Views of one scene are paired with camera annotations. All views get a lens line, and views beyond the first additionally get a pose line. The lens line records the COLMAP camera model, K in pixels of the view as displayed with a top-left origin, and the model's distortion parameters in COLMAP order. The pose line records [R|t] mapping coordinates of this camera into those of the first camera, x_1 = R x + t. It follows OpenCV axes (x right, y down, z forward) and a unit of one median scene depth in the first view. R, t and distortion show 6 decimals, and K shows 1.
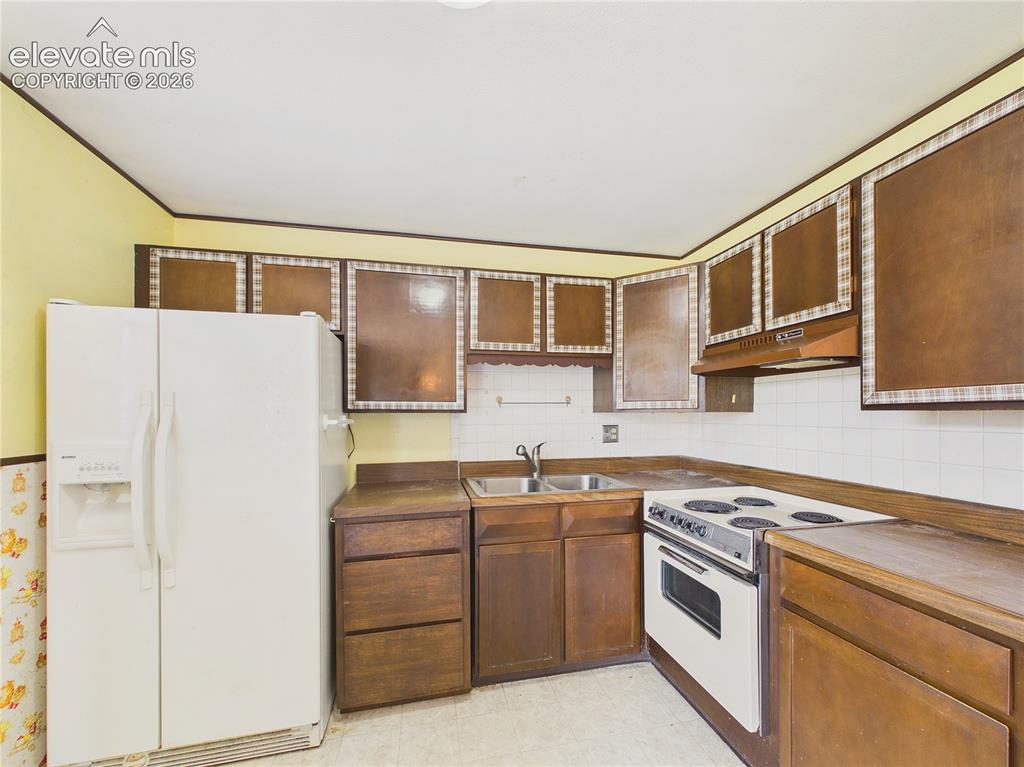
lens RADIAL K [[411.1, 0, 511.5], [0, 411.1, 416.6], [0, 0, 1]] dist [0.001133, 0.000129]
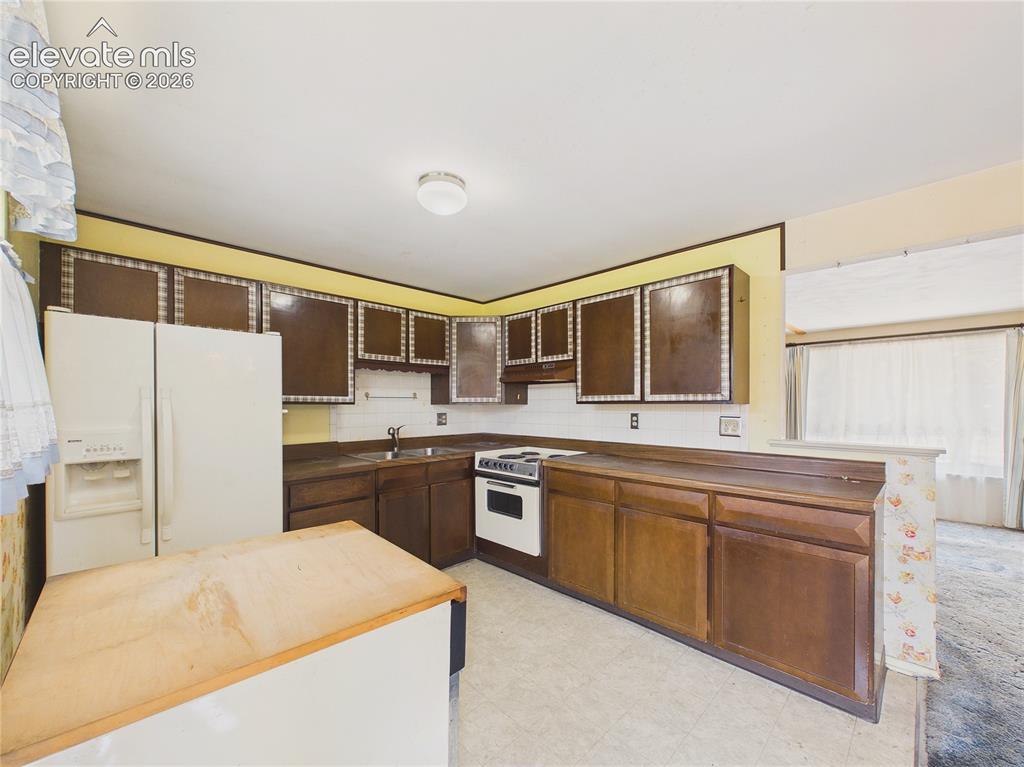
lens RADIAL K [[411.1, 0, 511.5], [0, 411.1, 416.6], [0, 0, 1]] dist [0.001133, 0.000129]
pose [[0.845273, -0.013052, 0.534176, -0.428706], [0.001812, 0.999766, 0.021561, 0.002448], [-0.534332, -0.017257, 0.845098, -0.467808]]
